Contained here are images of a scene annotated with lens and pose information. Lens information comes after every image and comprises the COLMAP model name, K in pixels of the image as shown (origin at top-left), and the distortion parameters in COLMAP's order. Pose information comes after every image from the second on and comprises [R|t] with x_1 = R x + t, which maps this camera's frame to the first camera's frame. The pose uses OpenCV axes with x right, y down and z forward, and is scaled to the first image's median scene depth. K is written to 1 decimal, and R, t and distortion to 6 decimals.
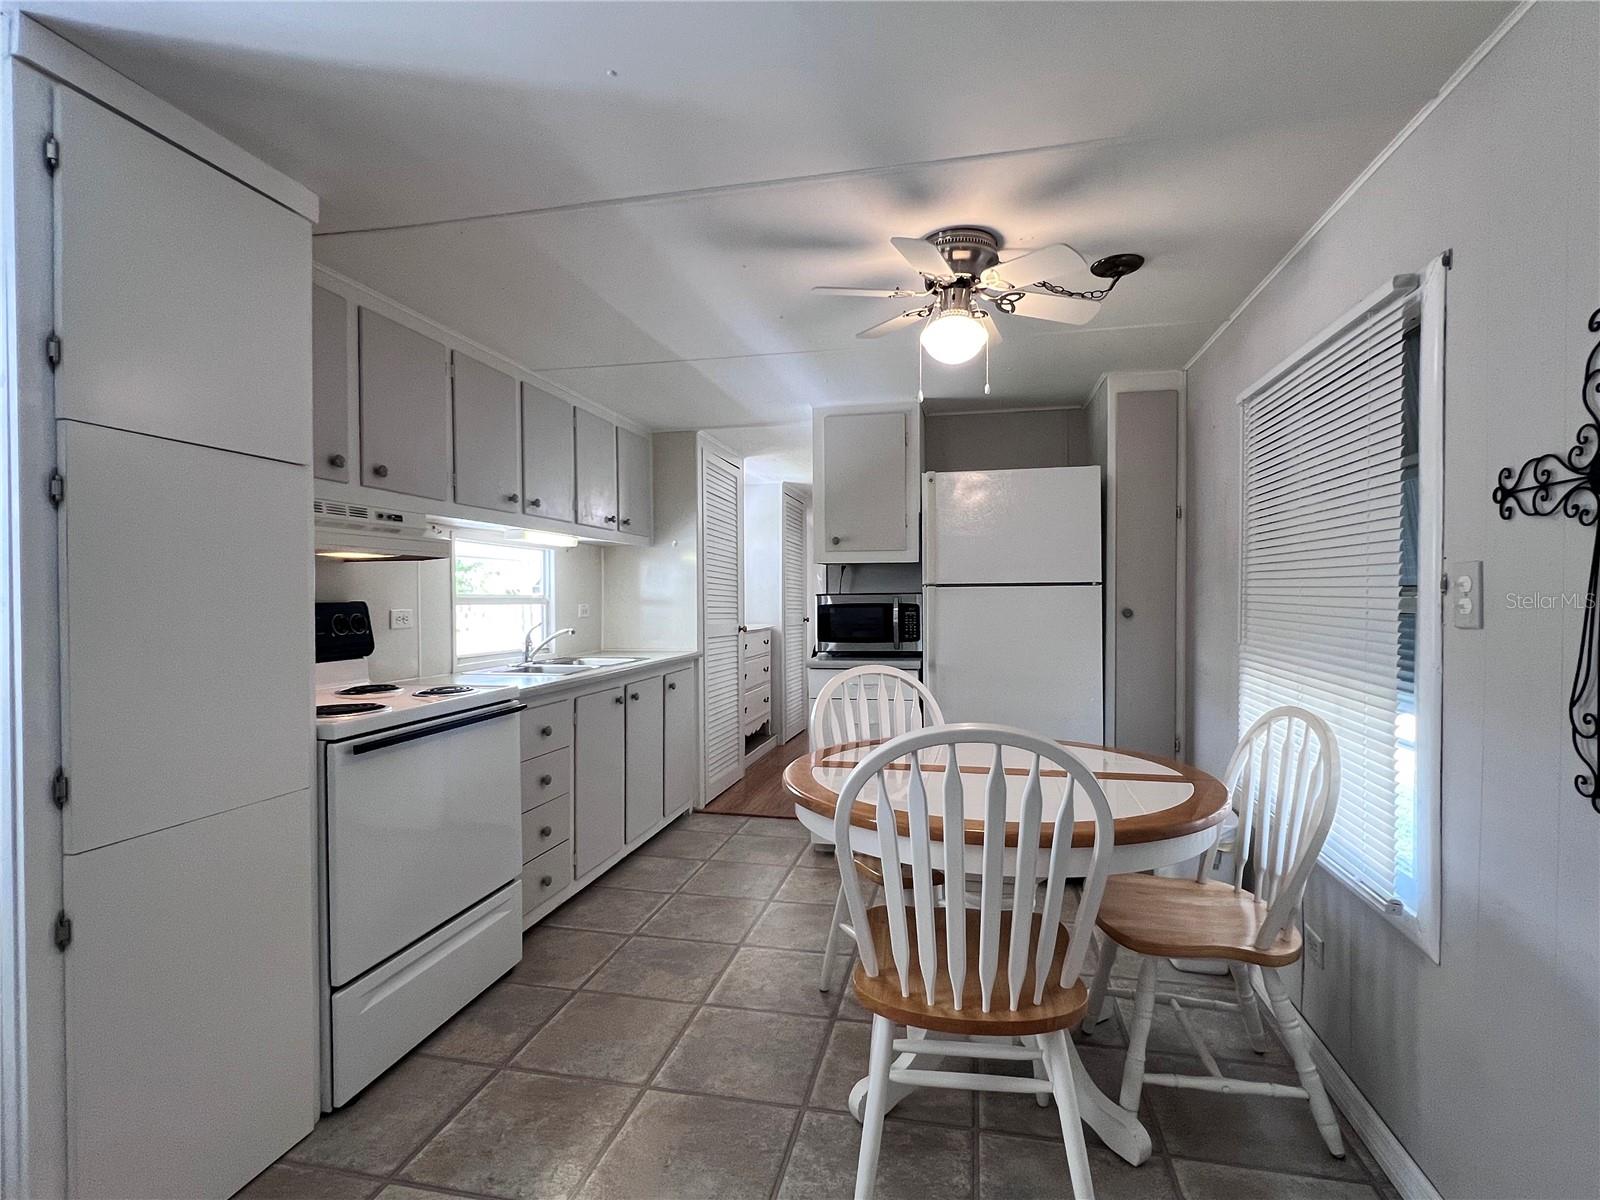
lens RADIAL K [[788.6, 0, 802.4], [0, 788.6, 602.8], [0, 0, 1]] dist [-0.000598, -0.000499]
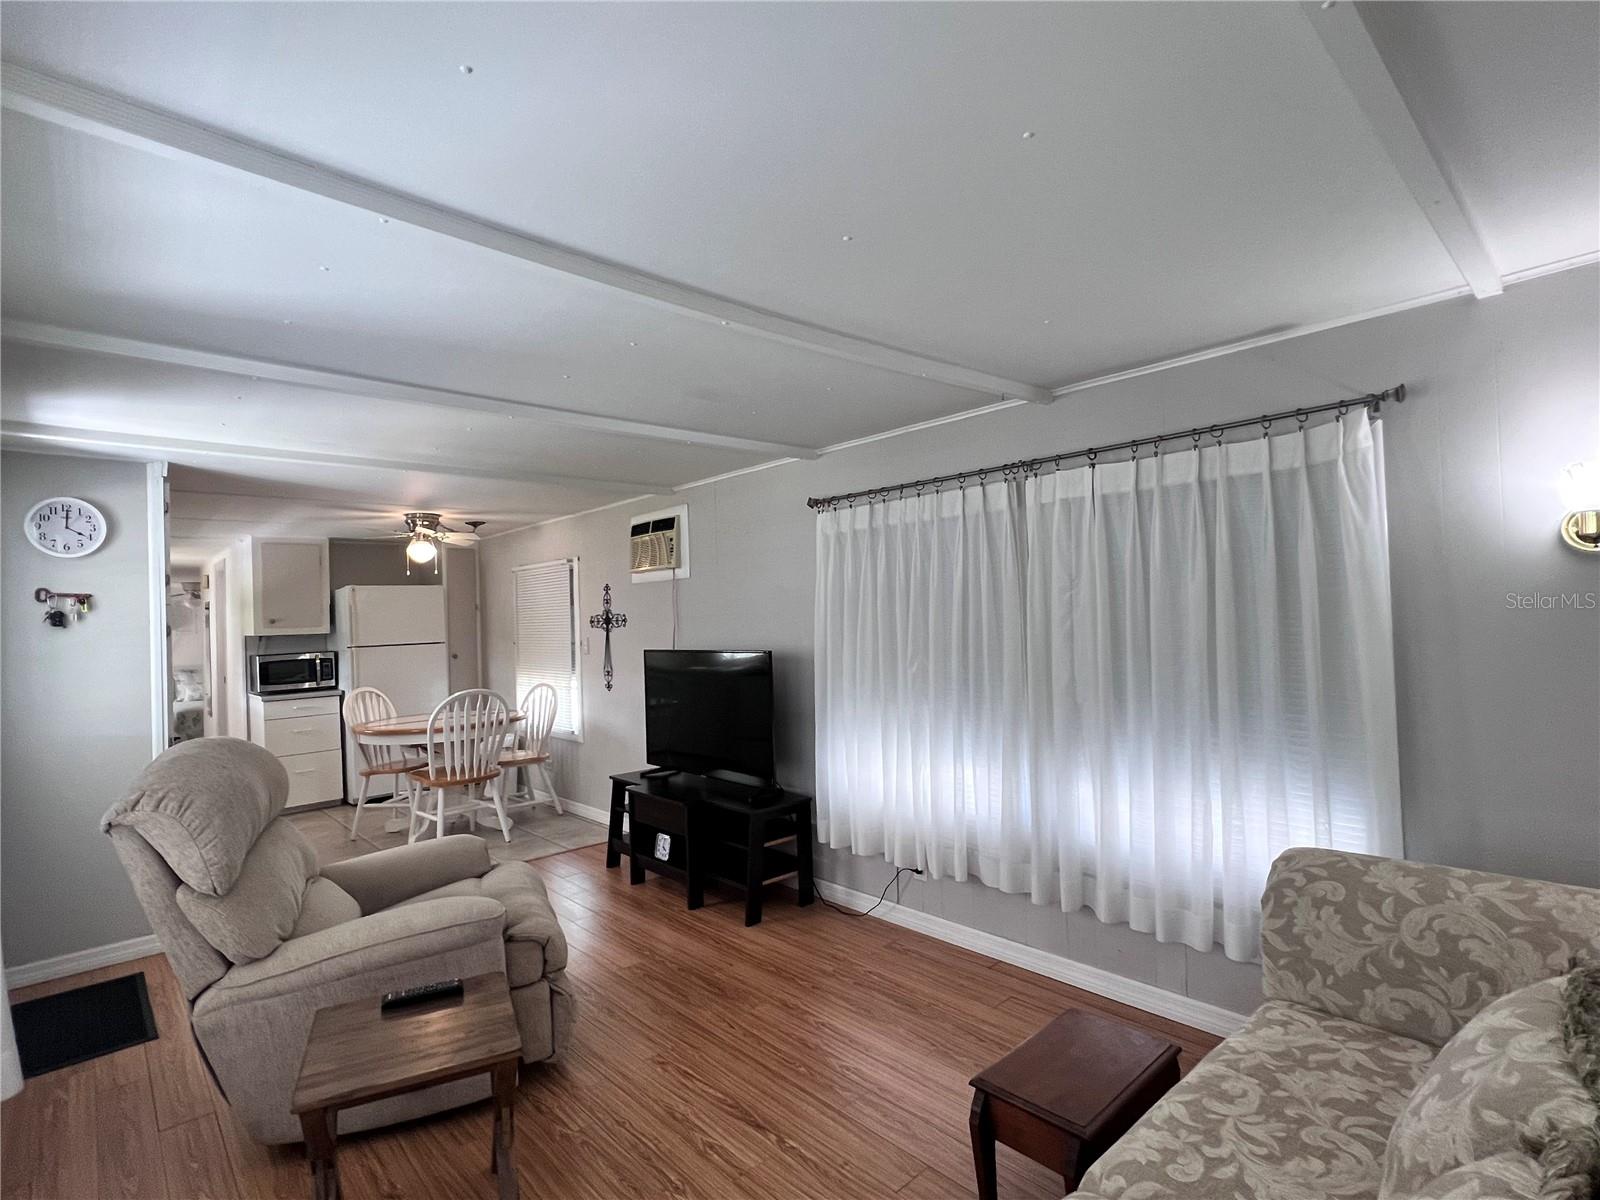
lens RADIAL K [[788.6, 0, 802.4], [0, 788.6, 602.8], [0, 0, 1]] dist [-0.000598, -0.000499]
pose [[0.570108, -0.000799, 0.821570, -0.789148], [0.043675, 0.998615, -0.029336, -0.027213], [-0.820408, 0.052607, 0.569353, -0.952019]]
